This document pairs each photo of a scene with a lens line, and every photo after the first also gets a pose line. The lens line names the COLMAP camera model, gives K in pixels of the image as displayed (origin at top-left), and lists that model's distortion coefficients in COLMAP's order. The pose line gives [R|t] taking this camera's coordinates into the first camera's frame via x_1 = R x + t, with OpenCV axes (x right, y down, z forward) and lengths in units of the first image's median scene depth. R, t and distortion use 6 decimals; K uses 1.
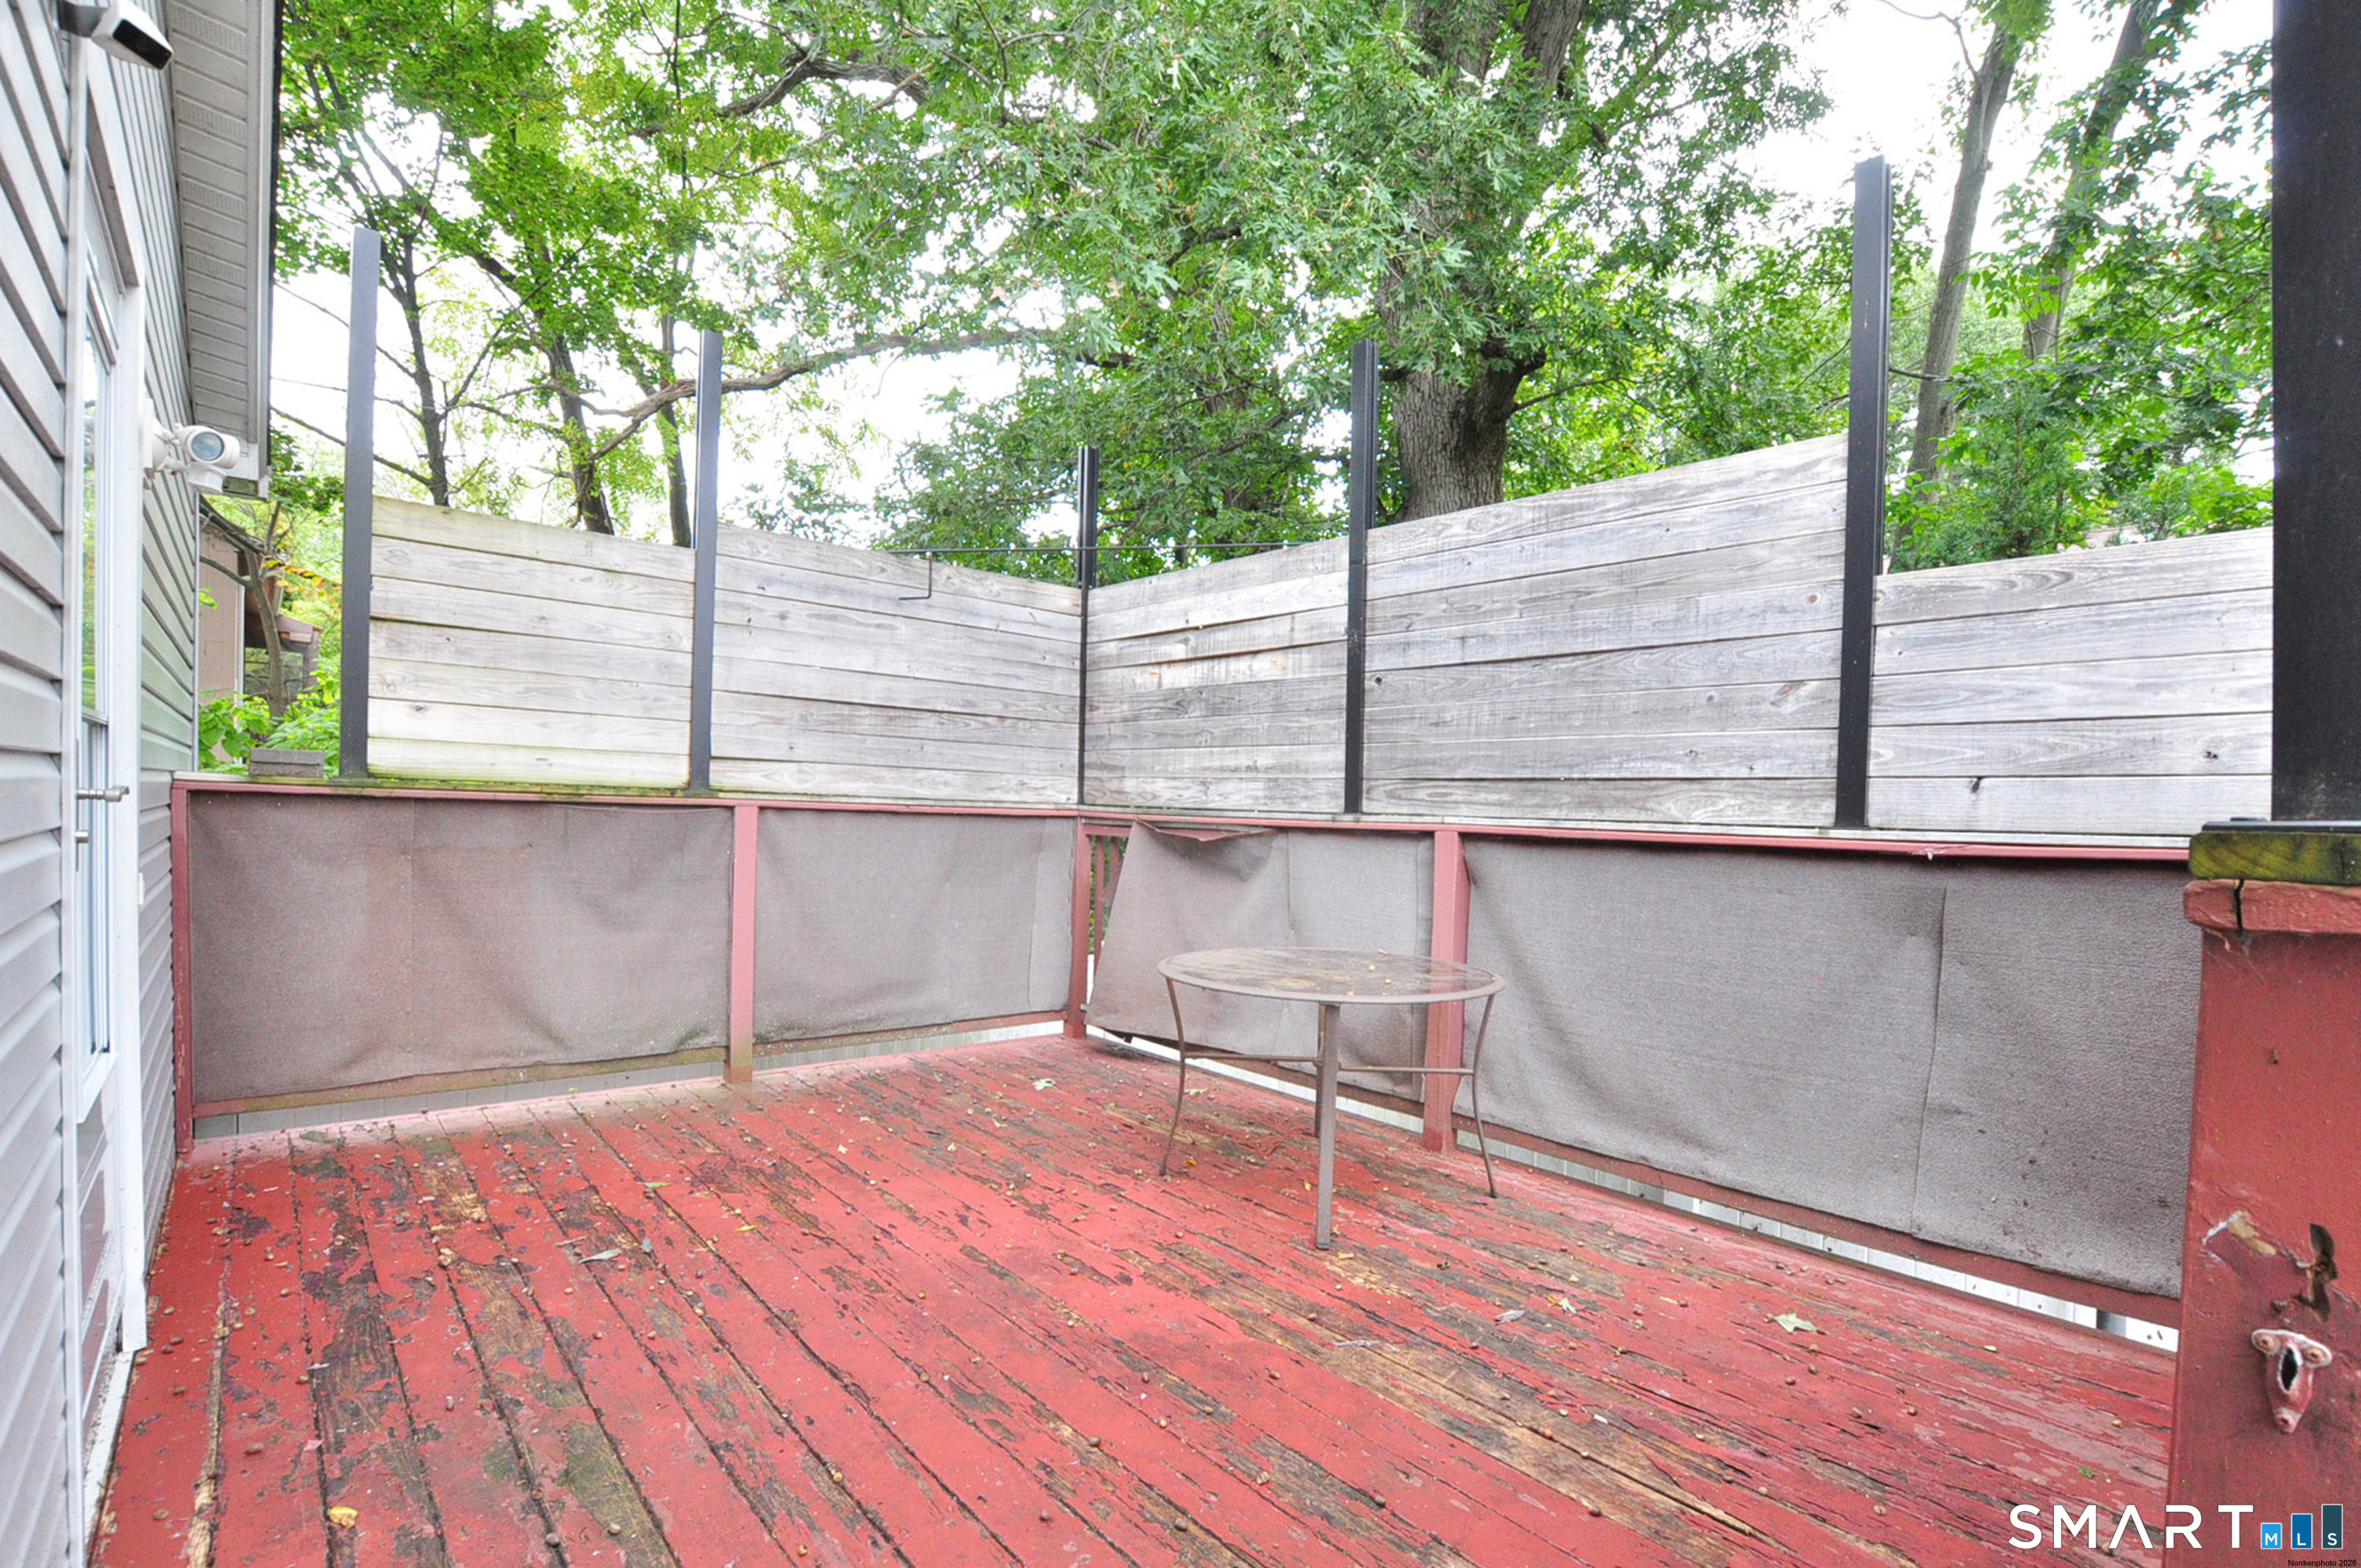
lens RADIAL K [[1099.8, 0, 1183.0], [0, 1099.8, 816.0], [0, 0, 1]] dist [-0.027227, 0.000010]
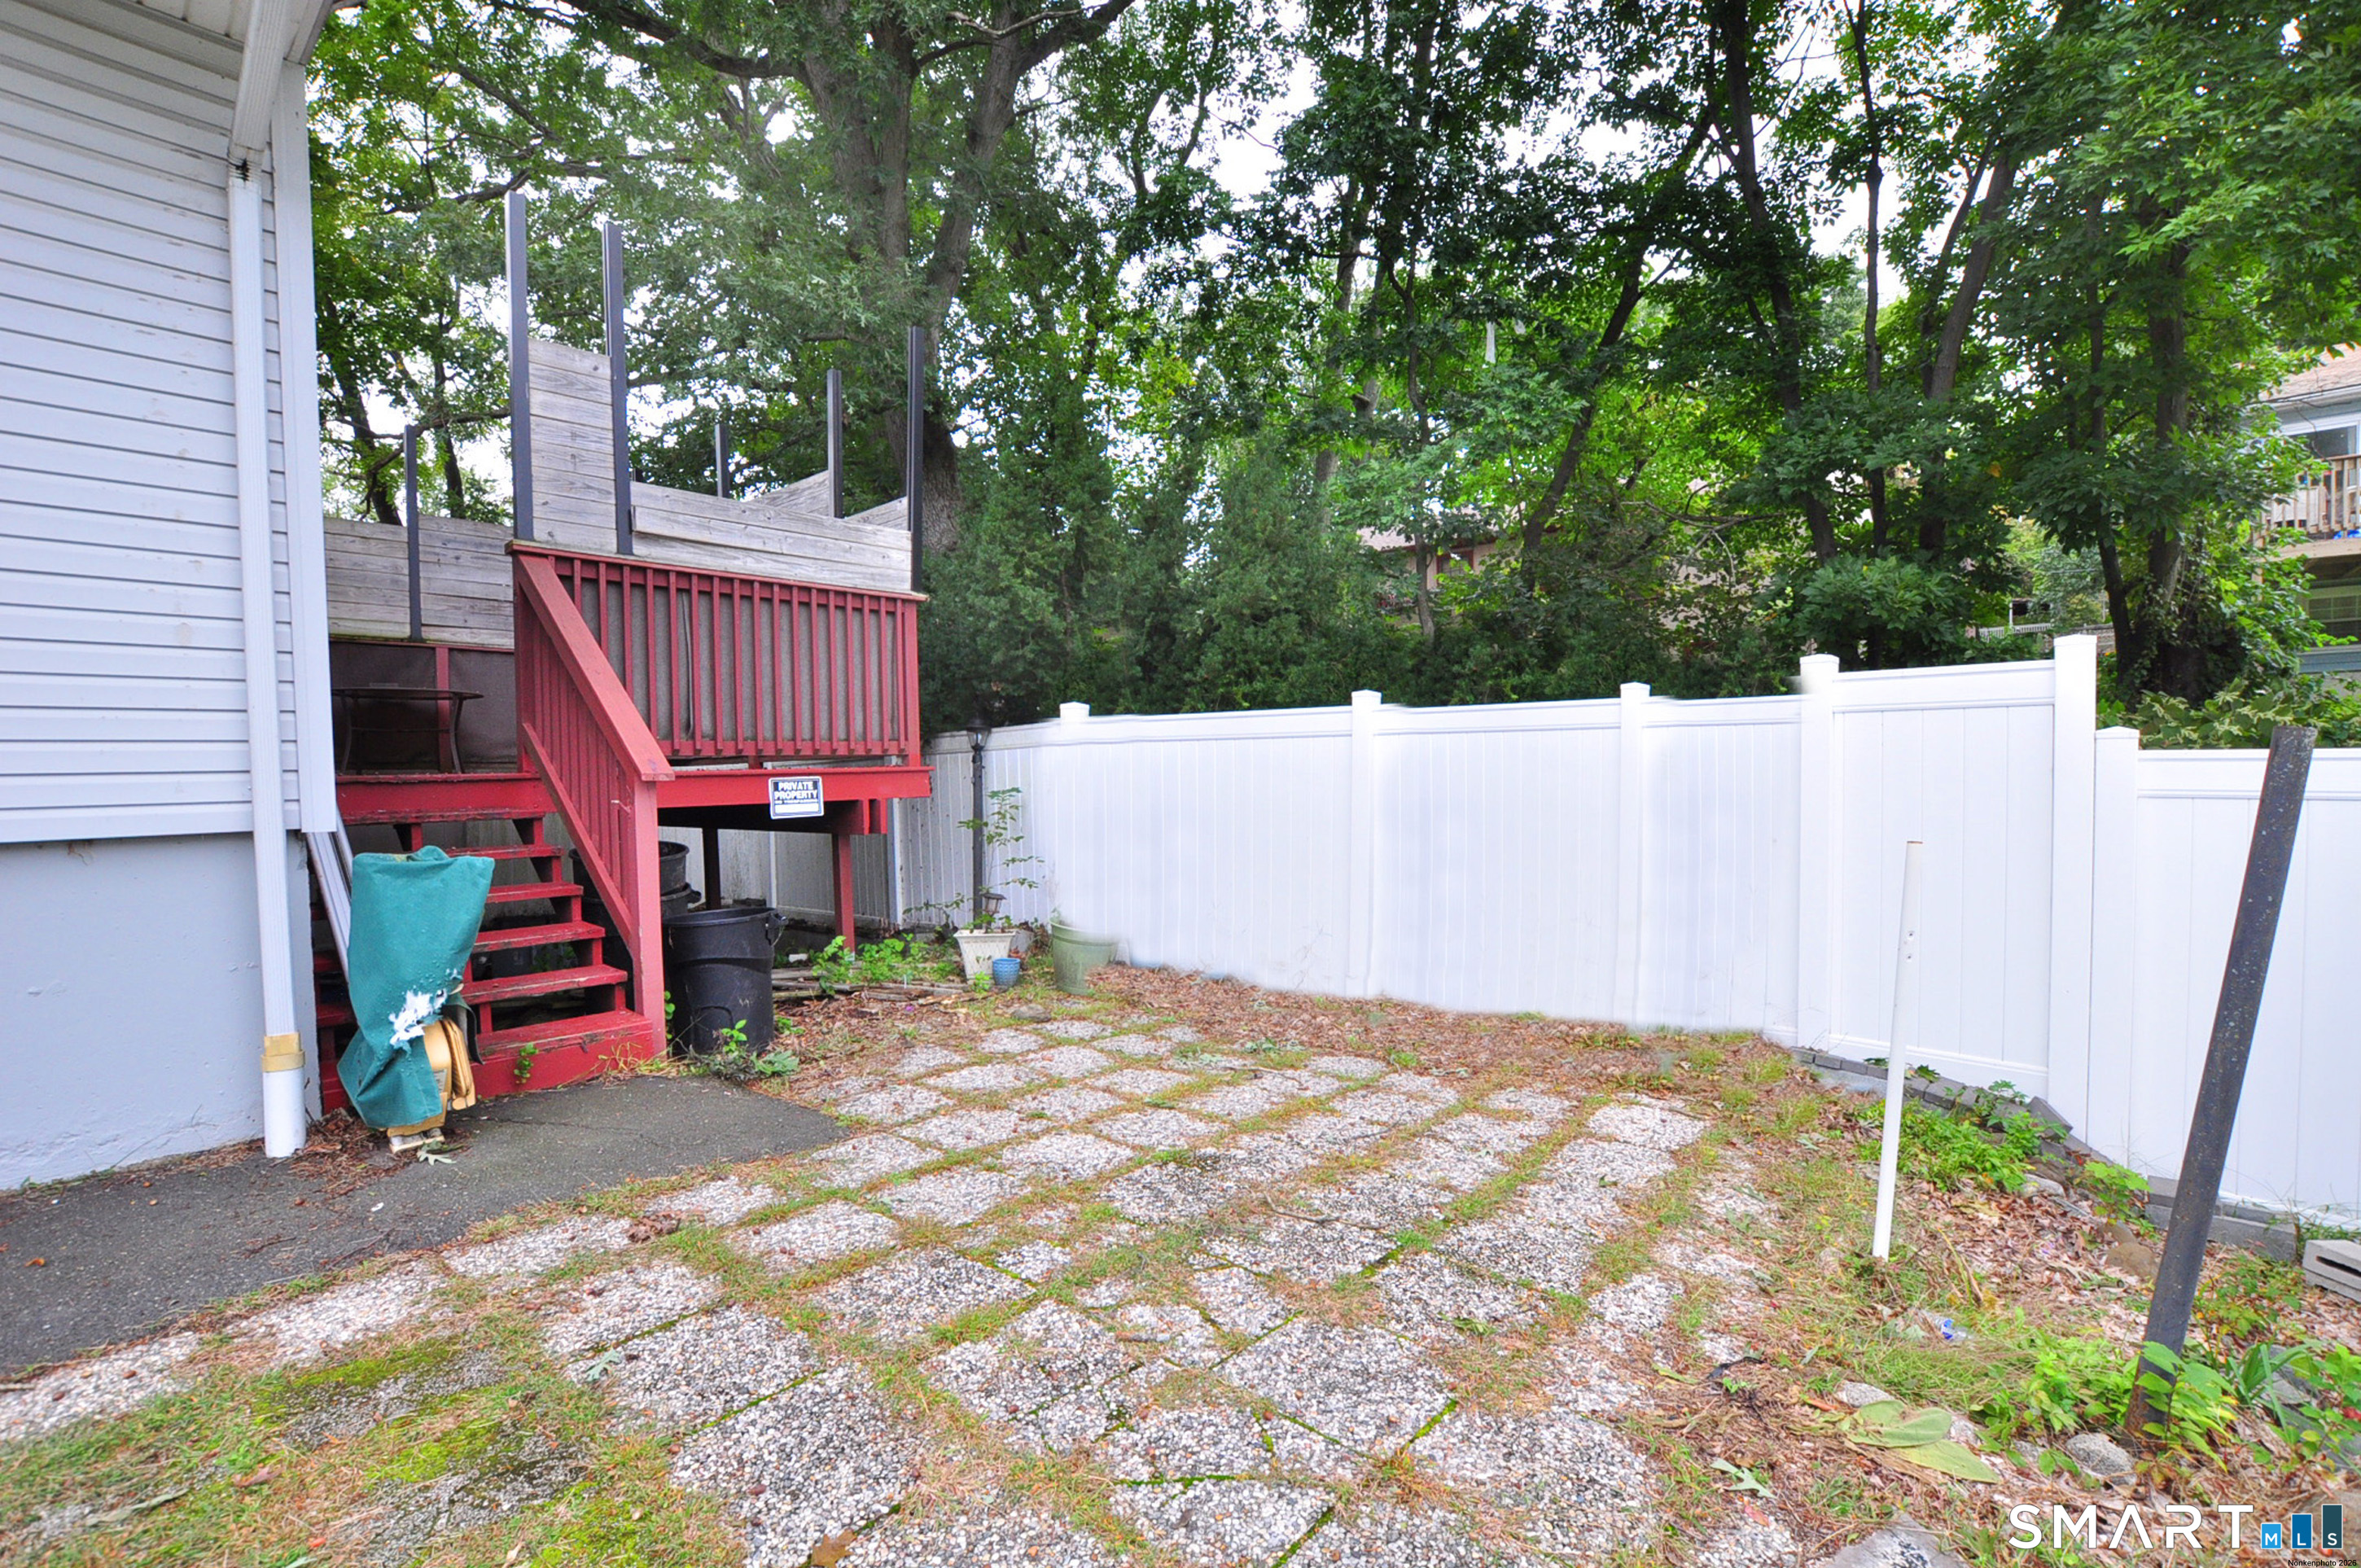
lens RADIAL K [[1036.1, 0, 1190.5], [0, 1036.1, 791.7], [0, 0, 1]] dist [-0.024383, 0.000189]
pose [[0.988006, -0.048038, 0.146753, 0.768676], [0.046799, 0.998834, 0.011883, 0.330580], [-0.147152, -0.004873, 0.989102, -1.233775]]
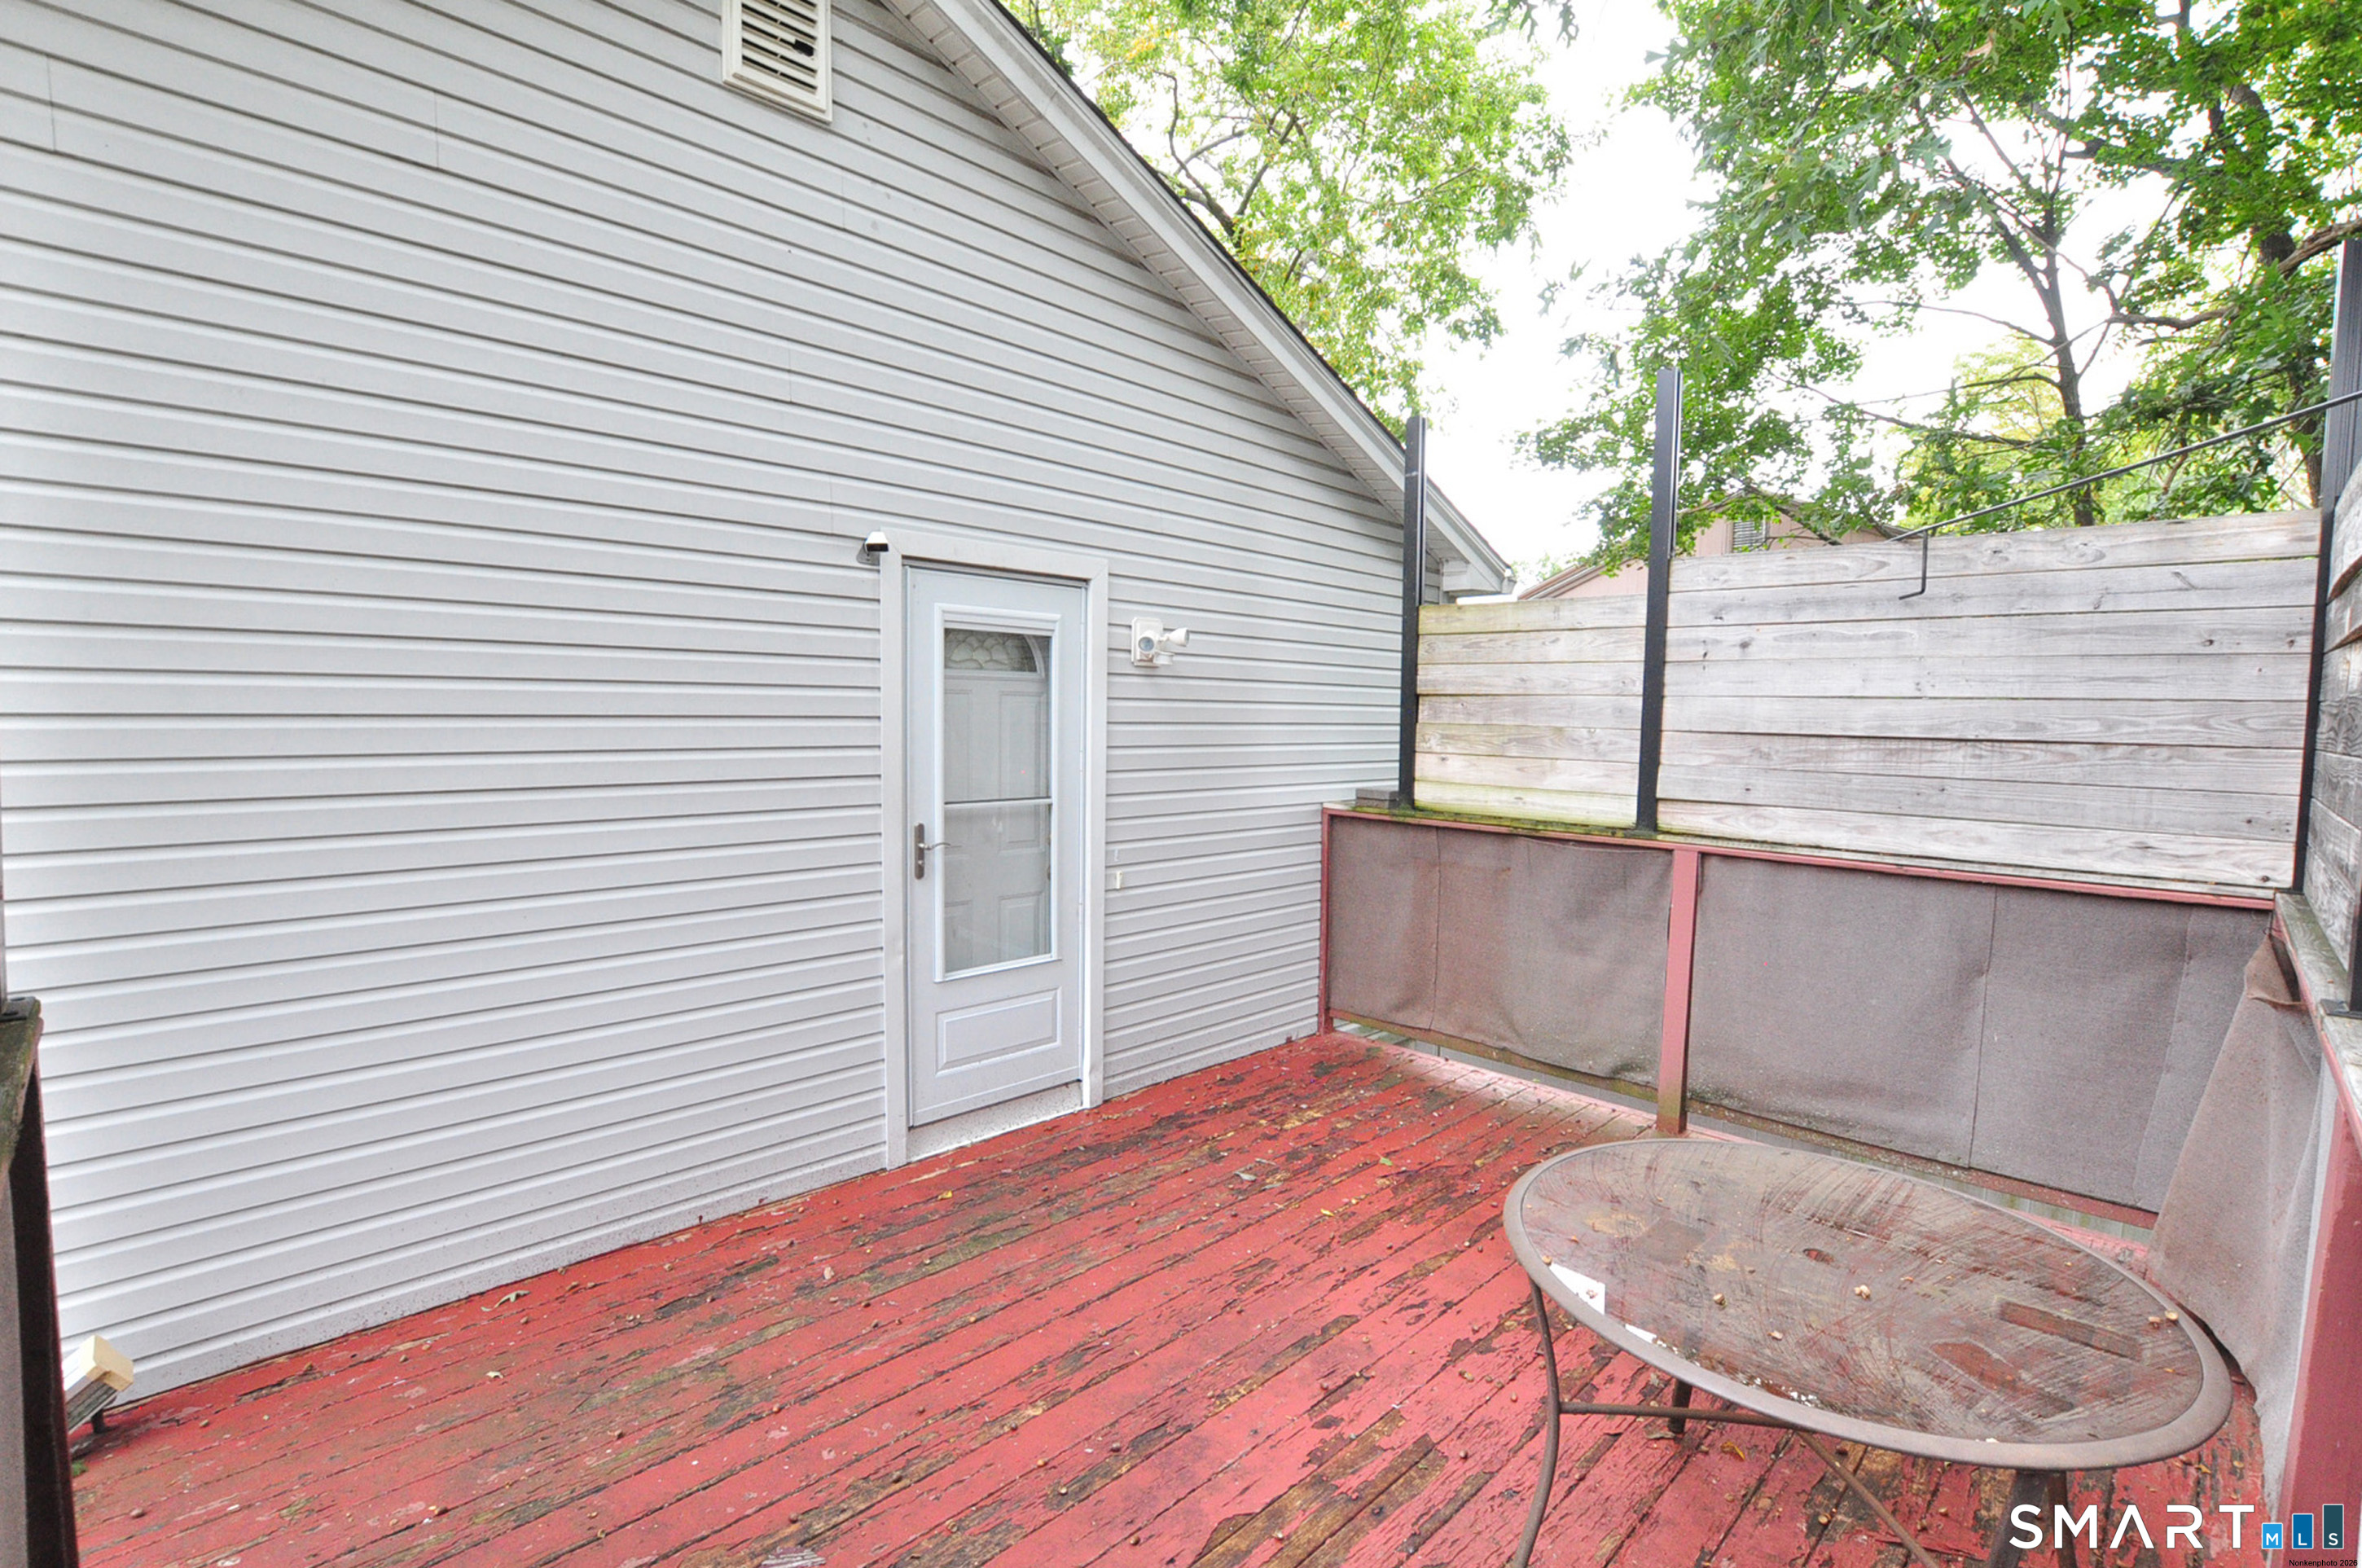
lens RADIAL K [[1076.0, 0, 1181.0], [0, 1076.0, 784.0], [0, 0, 1]] dist [-0.022474, 0.000046]
pose [[0.079319, 0.037029, -0.996161, 0.529728], [-0.021303, 0.999145, 0.035444, -0.096812], [0.996622, 0.018409, 0.080040, 0.510825]]
